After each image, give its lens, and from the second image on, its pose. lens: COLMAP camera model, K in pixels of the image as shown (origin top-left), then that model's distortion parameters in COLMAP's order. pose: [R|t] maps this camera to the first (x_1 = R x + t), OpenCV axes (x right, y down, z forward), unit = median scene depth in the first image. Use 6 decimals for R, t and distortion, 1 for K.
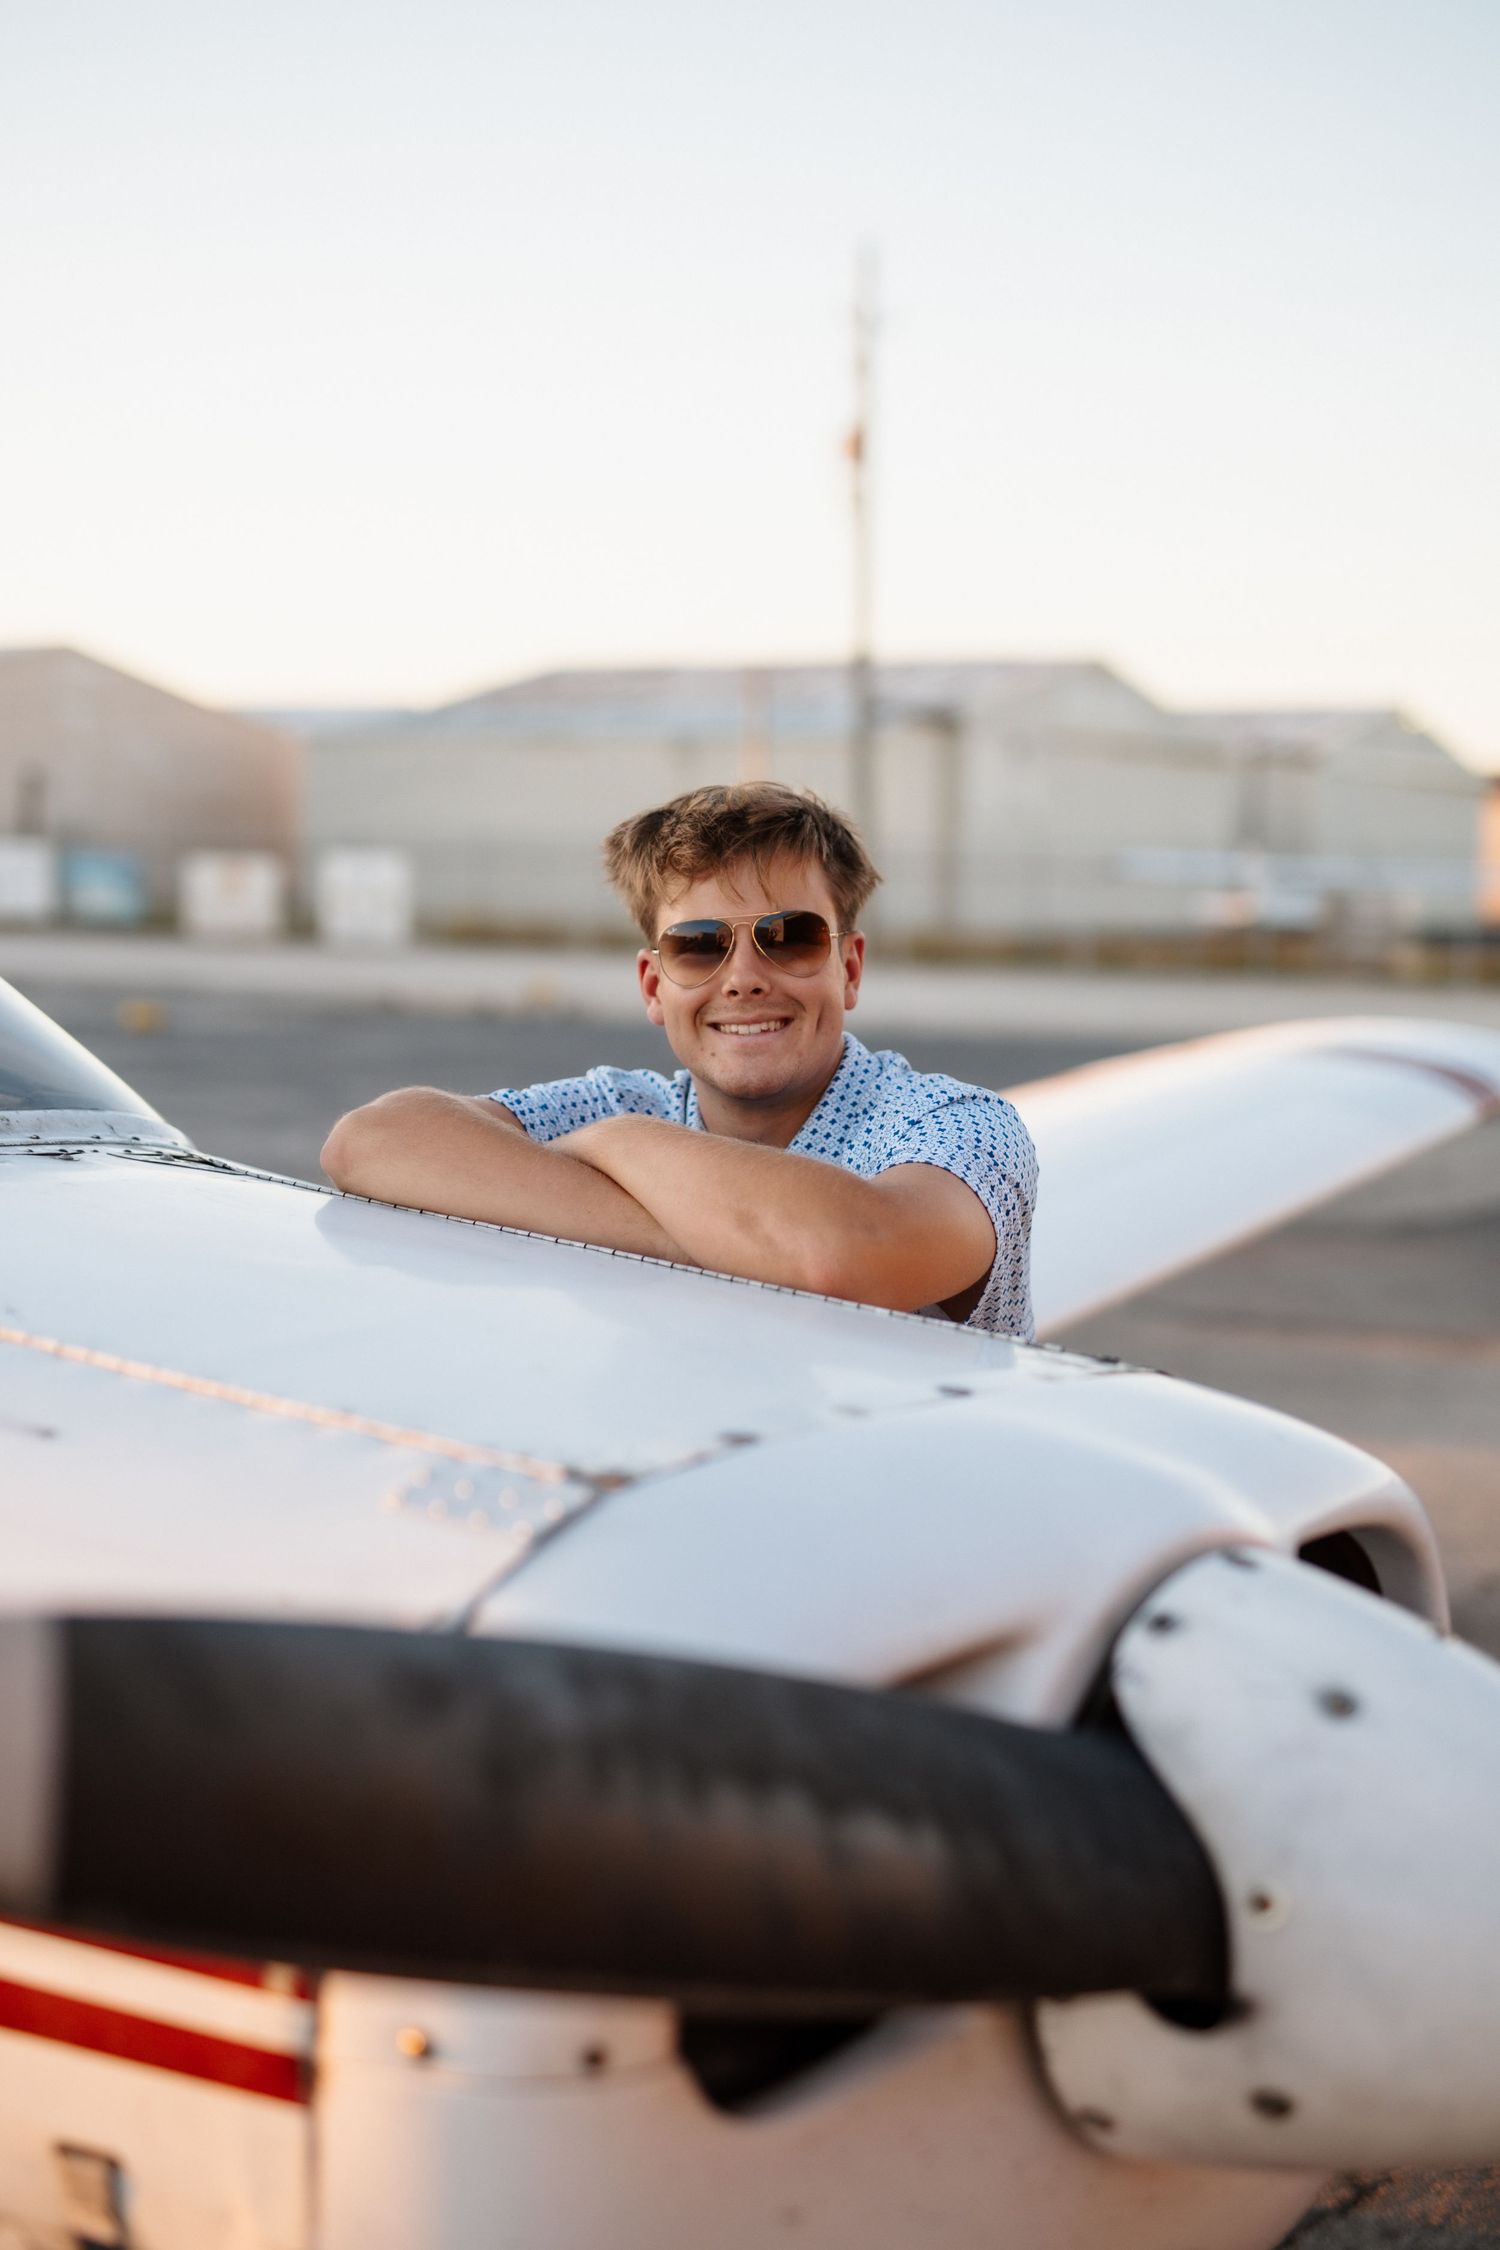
lens RADIAL K [[3181.2, 0, 756.7], [0, 3181.2, 1090.7], [0, 0, 1]] dist [-0.024573, 0.075522]
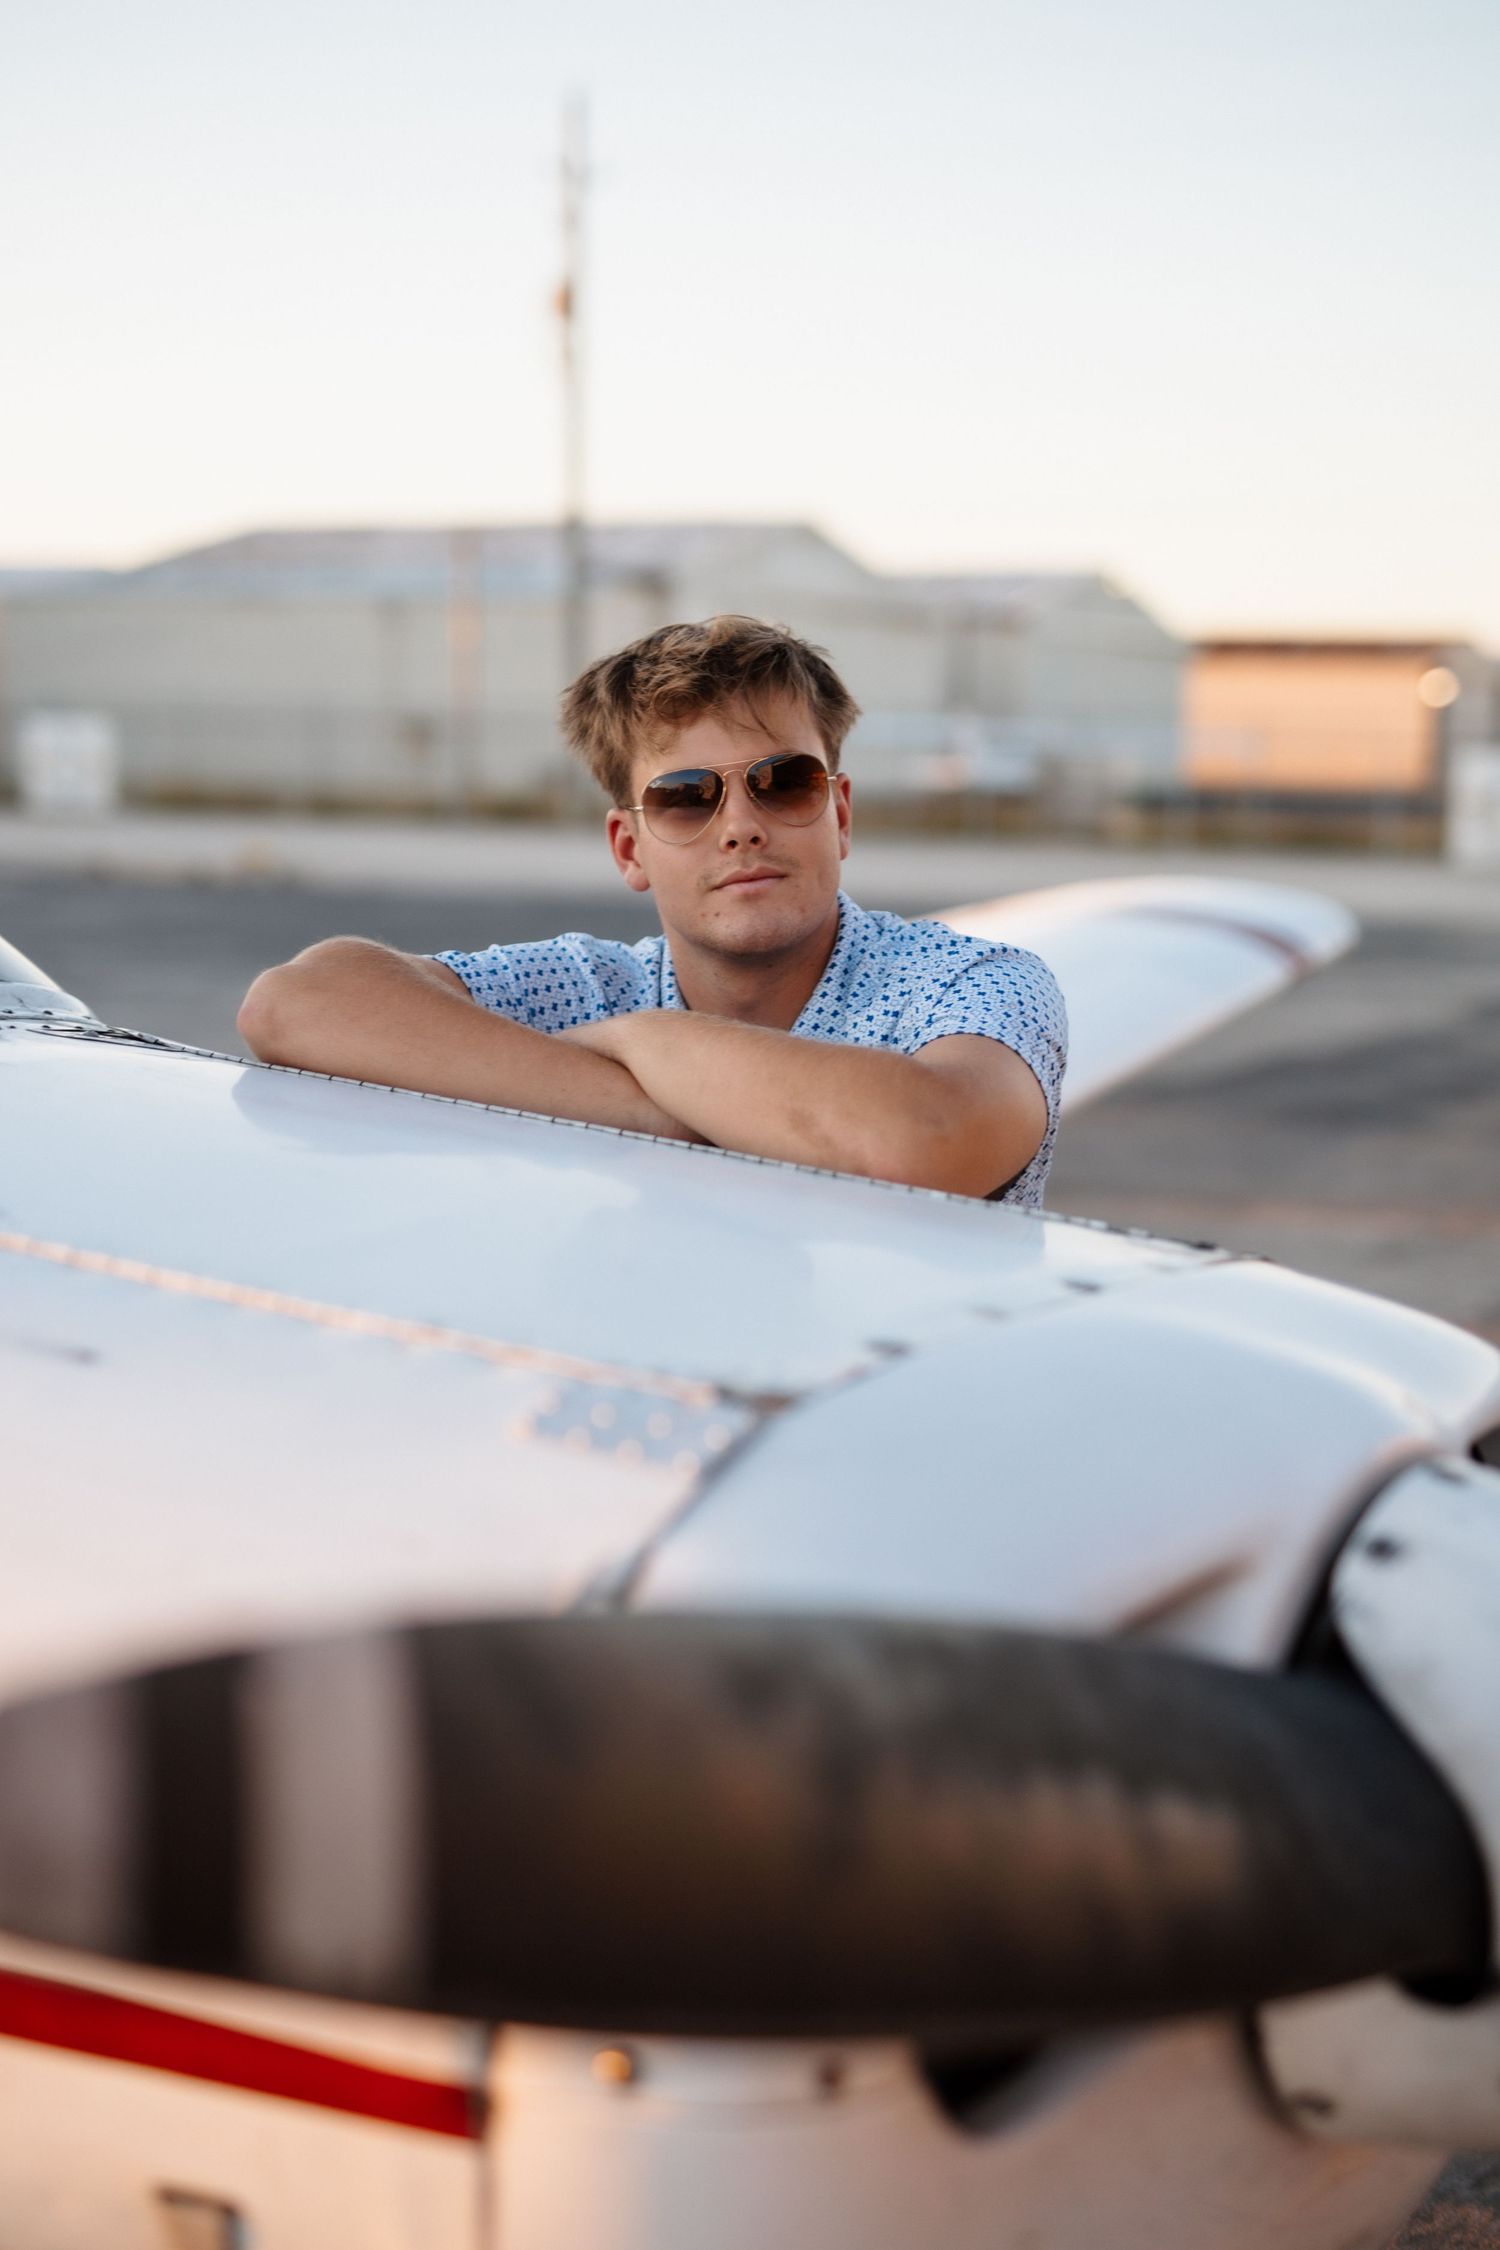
lens RADIAL K [[3181.2, 0, 756.7], [0, 3181.2, 1090.7], [0, 0, 1]] dist [-0.024573, 0.075522]
pose [[0.995492, -0.011006, 0.094207, -0.084125], [0.007040, 0.999079, 0.042333, 0.000528], [-0.094586, -0.041479, 0.994652, 0.089856]]
